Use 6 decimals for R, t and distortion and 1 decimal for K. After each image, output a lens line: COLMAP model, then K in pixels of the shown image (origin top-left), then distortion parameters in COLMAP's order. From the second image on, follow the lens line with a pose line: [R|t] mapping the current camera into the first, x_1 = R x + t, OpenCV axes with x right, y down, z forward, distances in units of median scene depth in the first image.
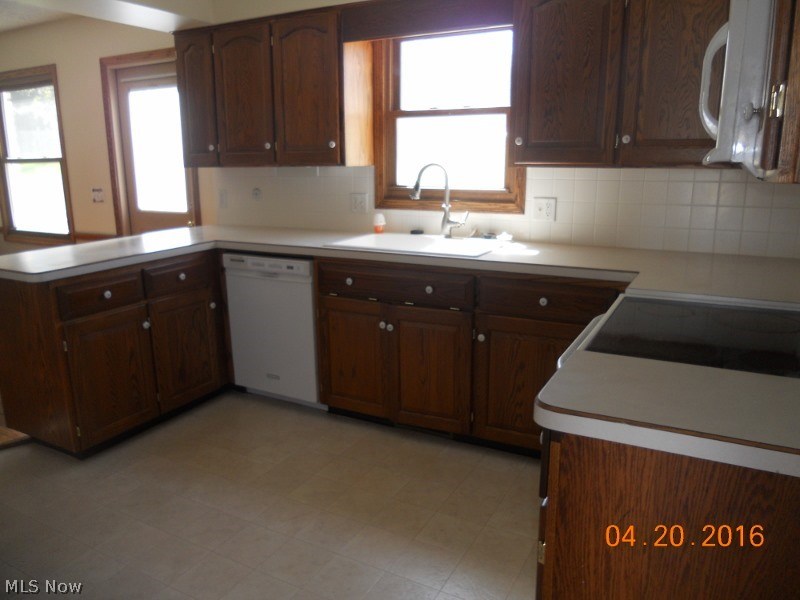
lens RADIAL K [[620.6, 0, 400.0], [0, 620.6, 300.0], [0, 0, 1]] dist [-0.005019, 0.000012]
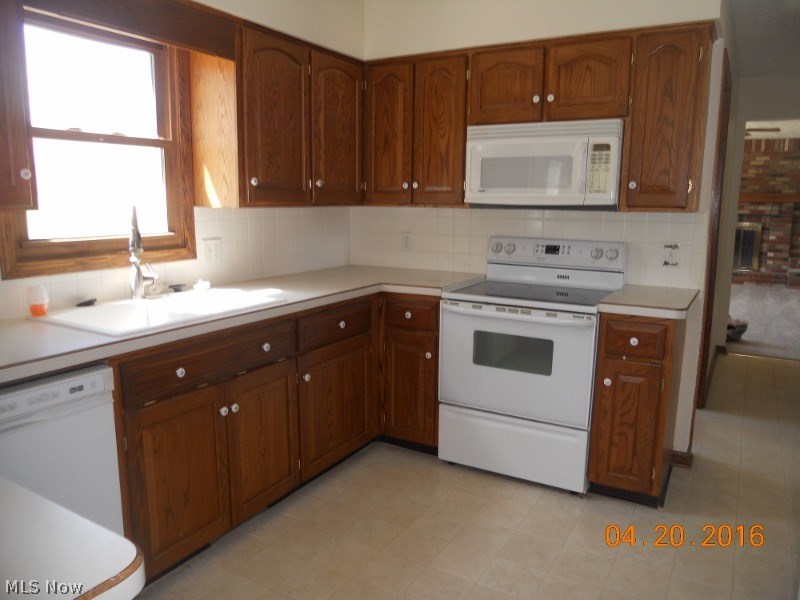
lens RADIAL K [[620.6, 0, 400.0], [0, 620.6, 300.0], [0, 0, 1]] dist [-0.005019, 0.000012]
pose [[0.046185, -0.162921, 0.985558, -0.705887], [0.217419, 0.964597, 0.149268, -0.150637], [-0.974985, 0.207385, 0.079972, 0.643991]]
